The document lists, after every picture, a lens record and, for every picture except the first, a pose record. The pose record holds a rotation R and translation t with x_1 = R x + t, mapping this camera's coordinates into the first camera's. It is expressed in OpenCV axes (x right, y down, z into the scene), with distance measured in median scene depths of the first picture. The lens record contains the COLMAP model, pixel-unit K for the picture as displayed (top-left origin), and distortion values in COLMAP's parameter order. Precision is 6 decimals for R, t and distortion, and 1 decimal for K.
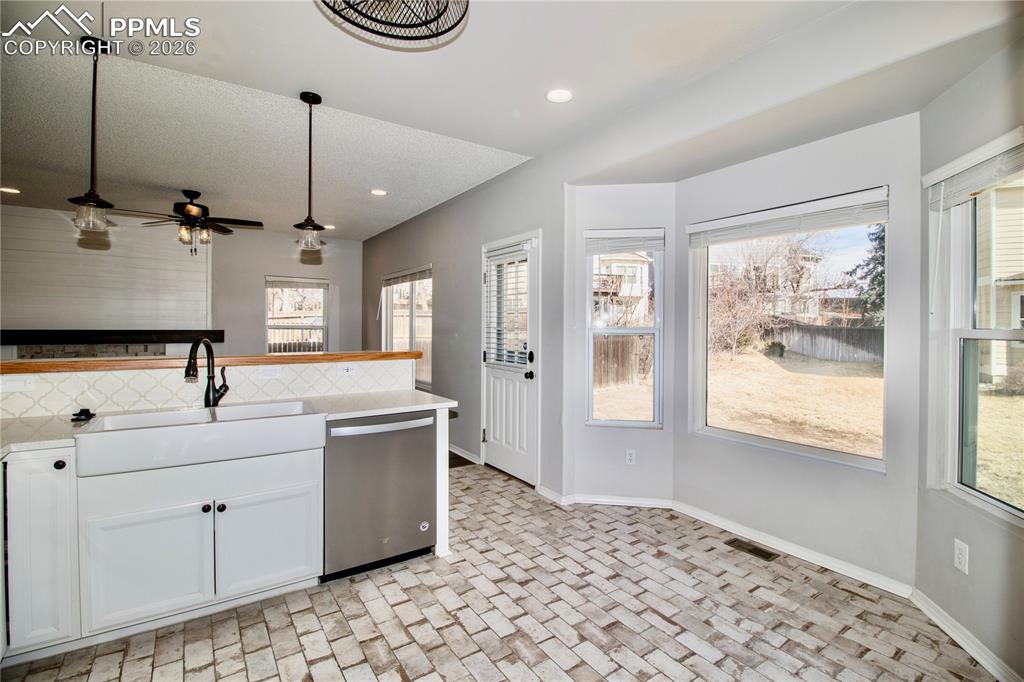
lens RADIAL K [[477.7, 0, 523.7], [0, 477.7, 325.1], [0, 0, 1]] dist [-0.001242, -0.000816]
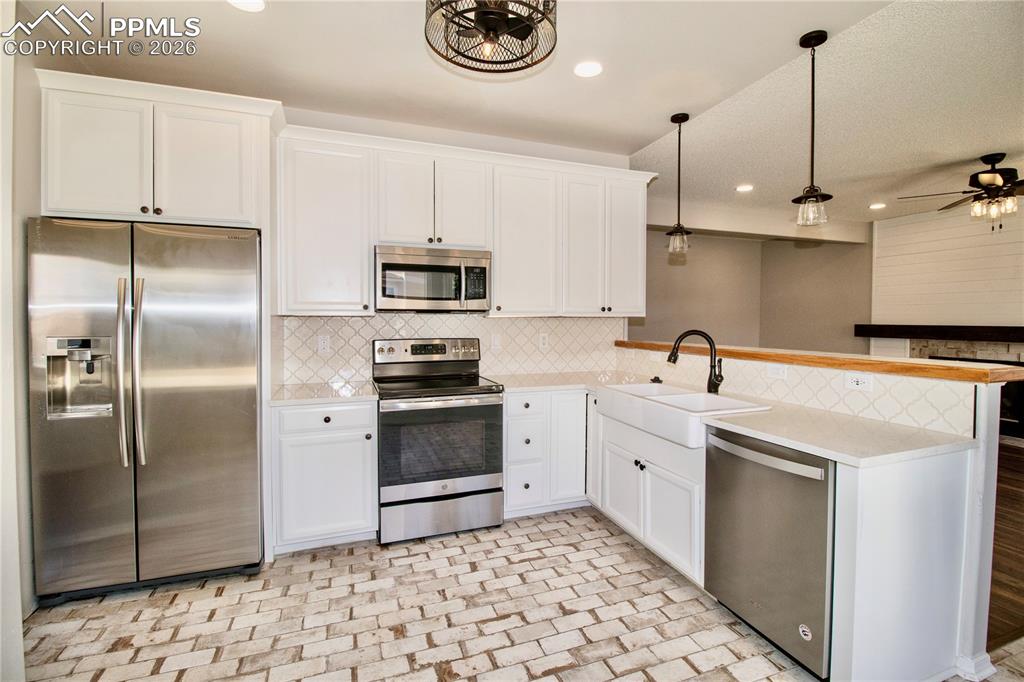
lens RADIAL K [[477.7, 0, 527.3], [0, 477.7, 326.1], [0, 0, 1]] dist [-0.001242, -0.000816]
pose [[-0.221219, 0.013490, -0.975131, 0.531713], [-0.005859, 0.999868, 0.015161, 0.001604], [0.975207, 0.009067, -0.221111, 0.828800]]
